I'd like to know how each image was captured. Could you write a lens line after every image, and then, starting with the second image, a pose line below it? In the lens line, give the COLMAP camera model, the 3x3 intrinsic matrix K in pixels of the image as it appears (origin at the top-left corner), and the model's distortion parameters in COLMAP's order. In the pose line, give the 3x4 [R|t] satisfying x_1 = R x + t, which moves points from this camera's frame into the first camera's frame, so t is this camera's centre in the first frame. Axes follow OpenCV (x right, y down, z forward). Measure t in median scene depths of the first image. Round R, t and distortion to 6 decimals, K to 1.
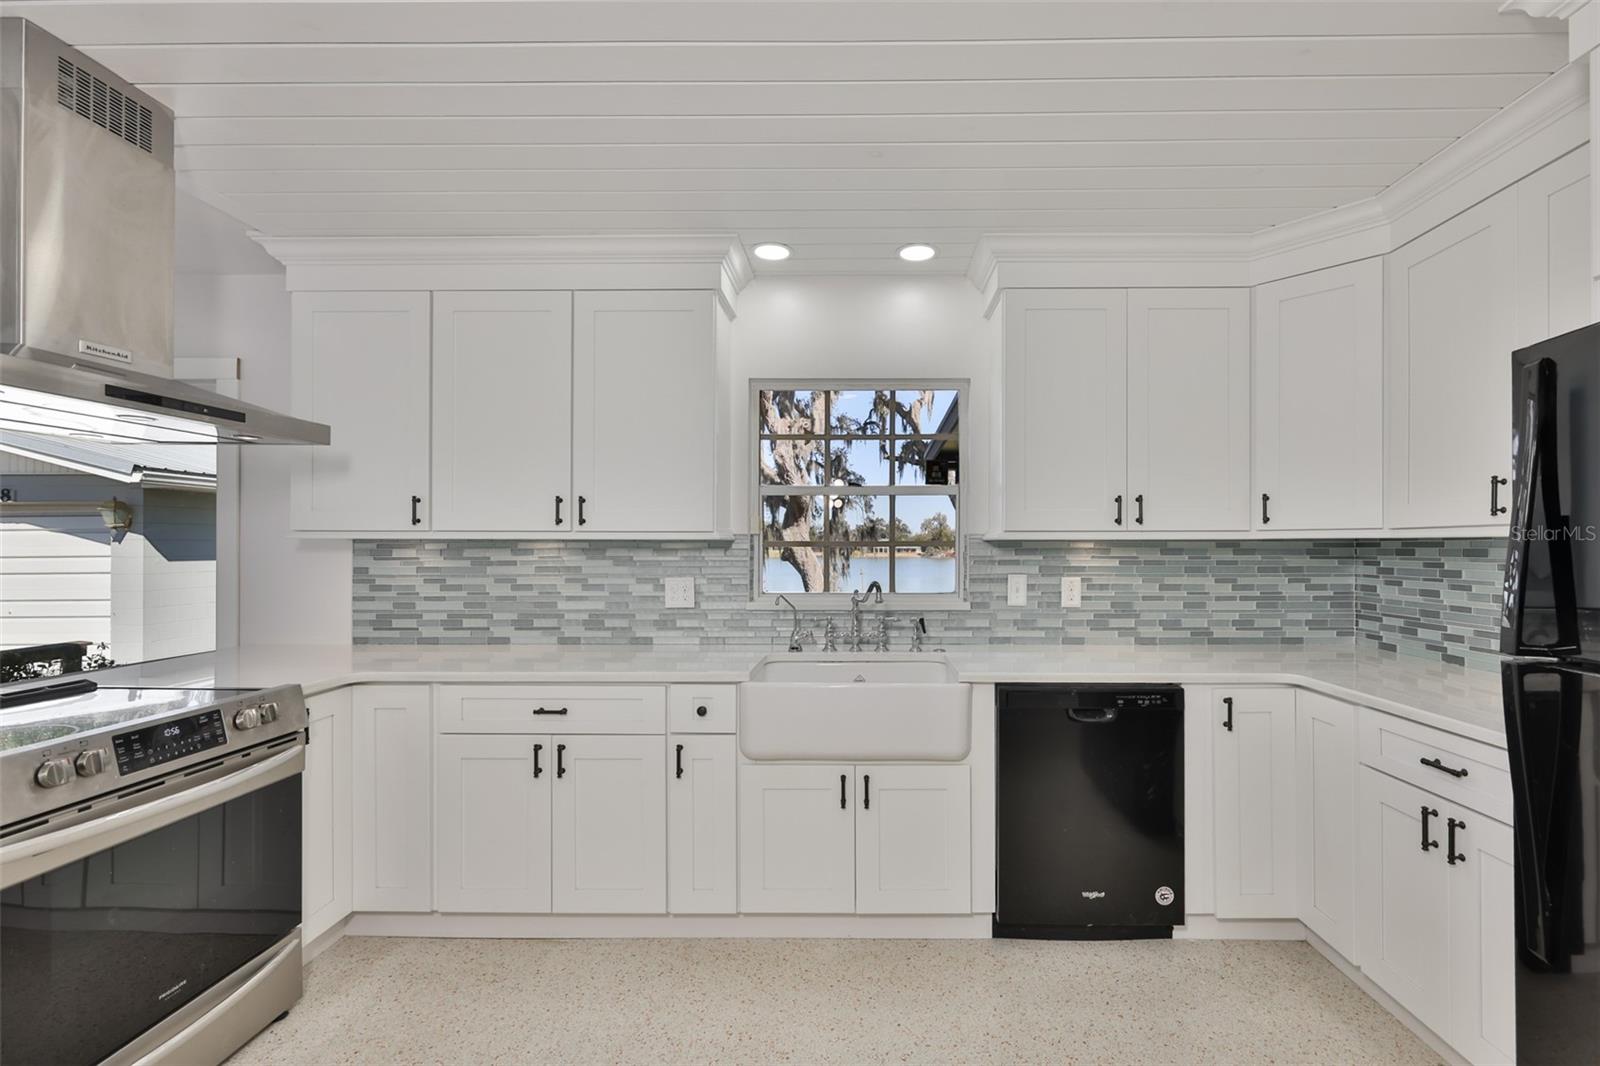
lens RADIAL K [[695.2, 0, 806.8], [0, 695.2, 544.6], [0, 0, 1]] dist [-0.001716, -0.000033]
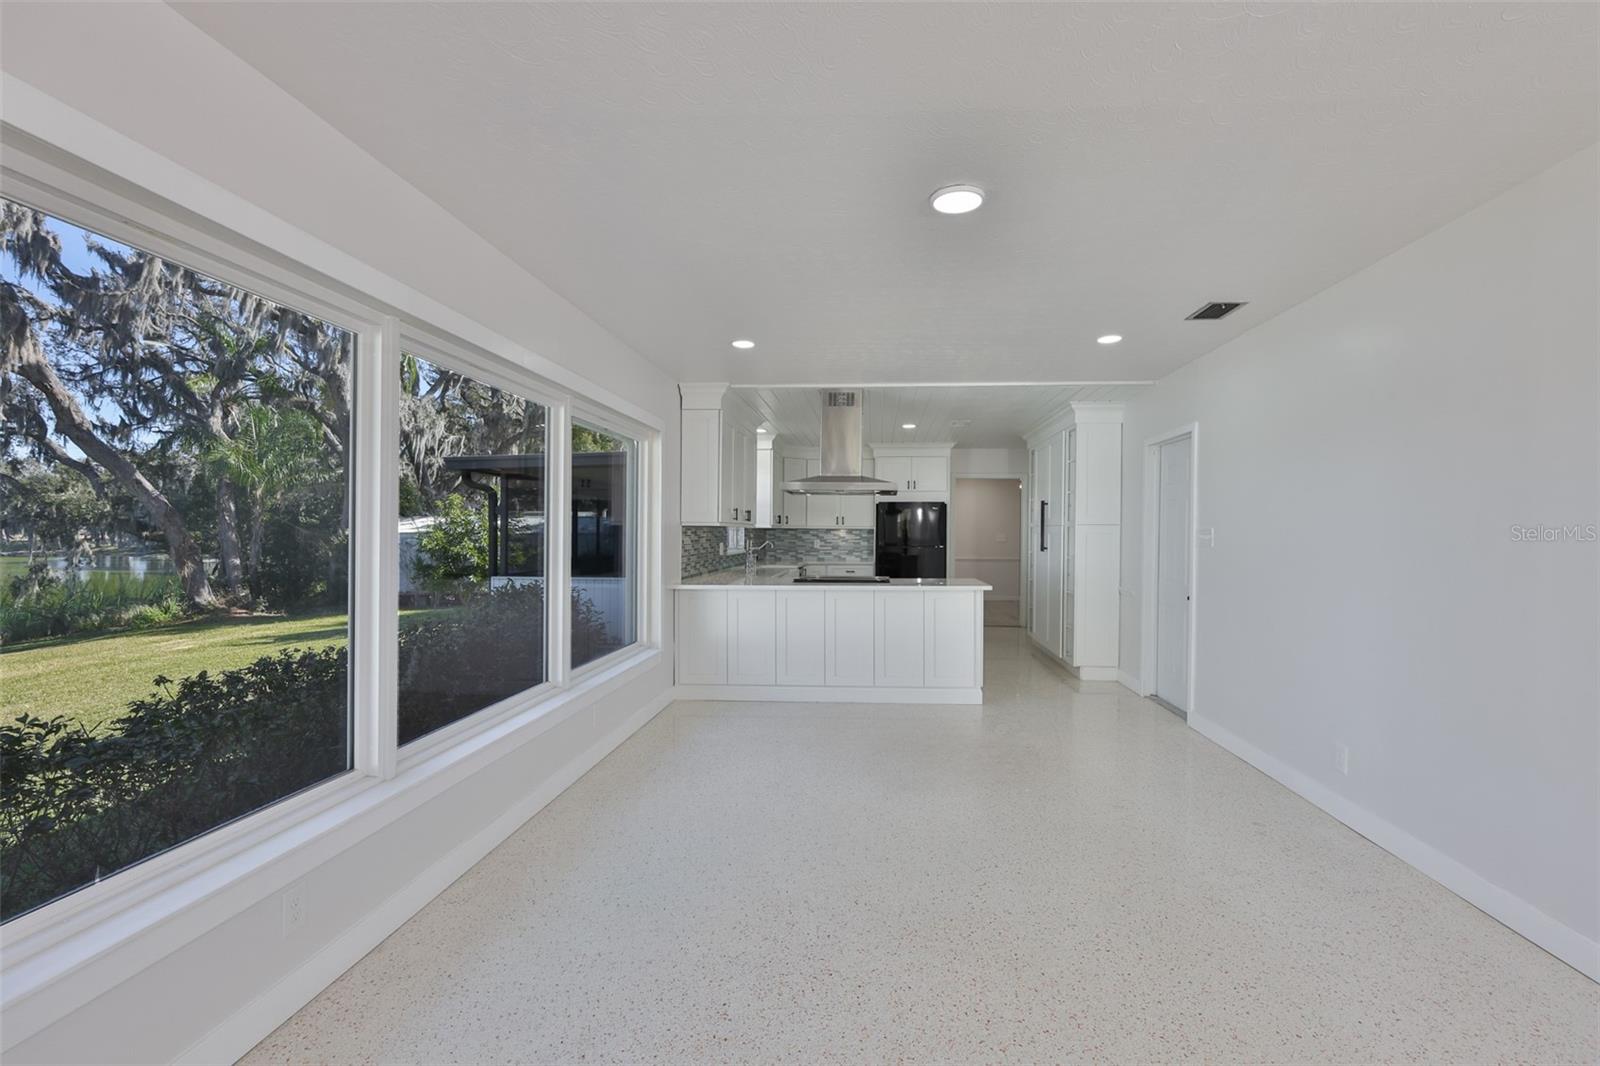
lens RADIAL K [[709.7, 0, 844.9], [0, 709.7, 535.1], [0, 0, 1]] dist [-0.001823, 0.000096]
pose [[0.032955, -0.004373, 0.999447, -2.607359], [-0.008479, 0.999953, 0.004655, 0.006121], [-0.999421, -0.008628, 0.032916, 0.493095]]
